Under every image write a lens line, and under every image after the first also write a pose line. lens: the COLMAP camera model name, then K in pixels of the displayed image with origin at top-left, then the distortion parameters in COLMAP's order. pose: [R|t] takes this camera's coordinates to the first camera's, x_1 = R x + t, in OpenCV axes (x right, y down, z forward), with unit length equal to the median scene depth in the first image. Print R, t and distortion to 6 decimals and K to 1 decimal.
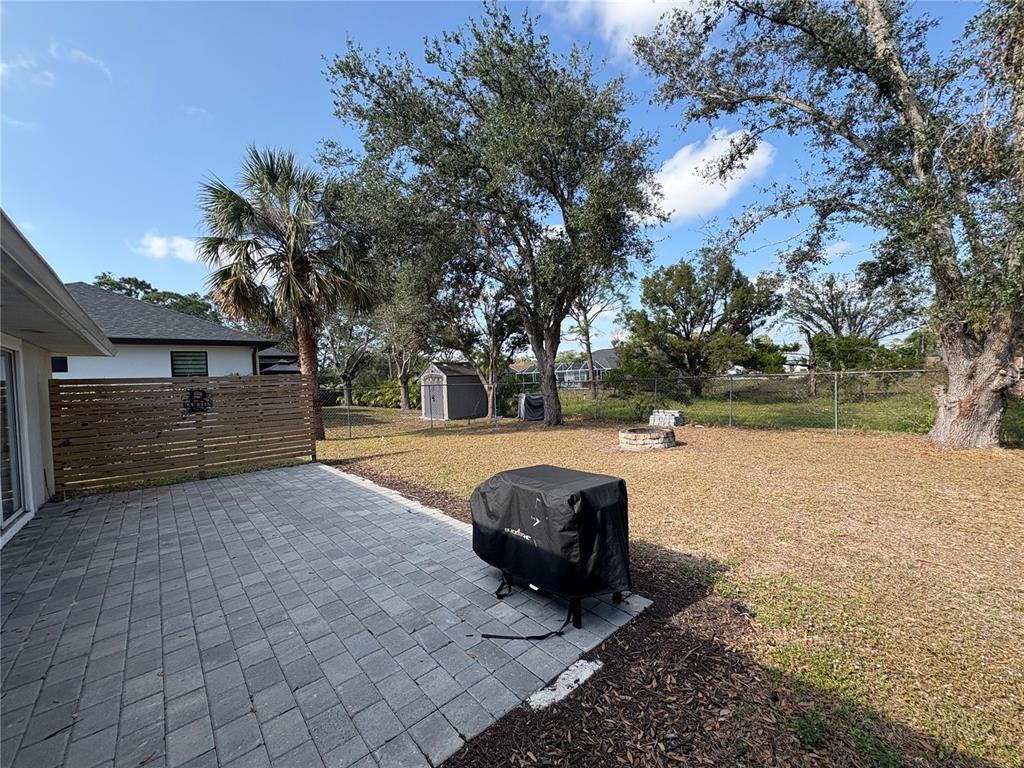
lens RADIAL K [[406.4, 0, 510.3], [0, 406.4, 383.2], [0, 0, 1]] dist [-0.000043, 0.000622]
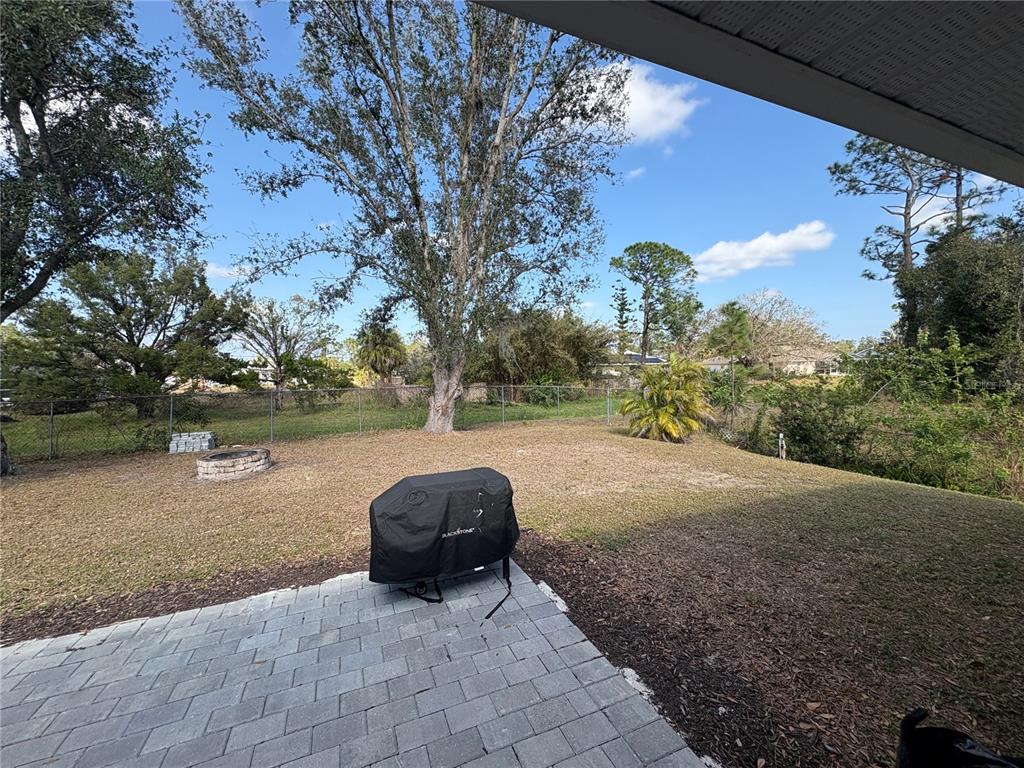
lens RADIAL K [[406.4, 0, 509.1], [0, 406.4, 387.5], [0, 0, 1]] dist [-0.000043, 0.000622]
pose [[0.326100, -0.000007, 0.945335, -0.307174], [0.023980, 0.999678, -0.008265, -0.007691], [-0.945031, 0.025364, 0.325995, 0.145049]]
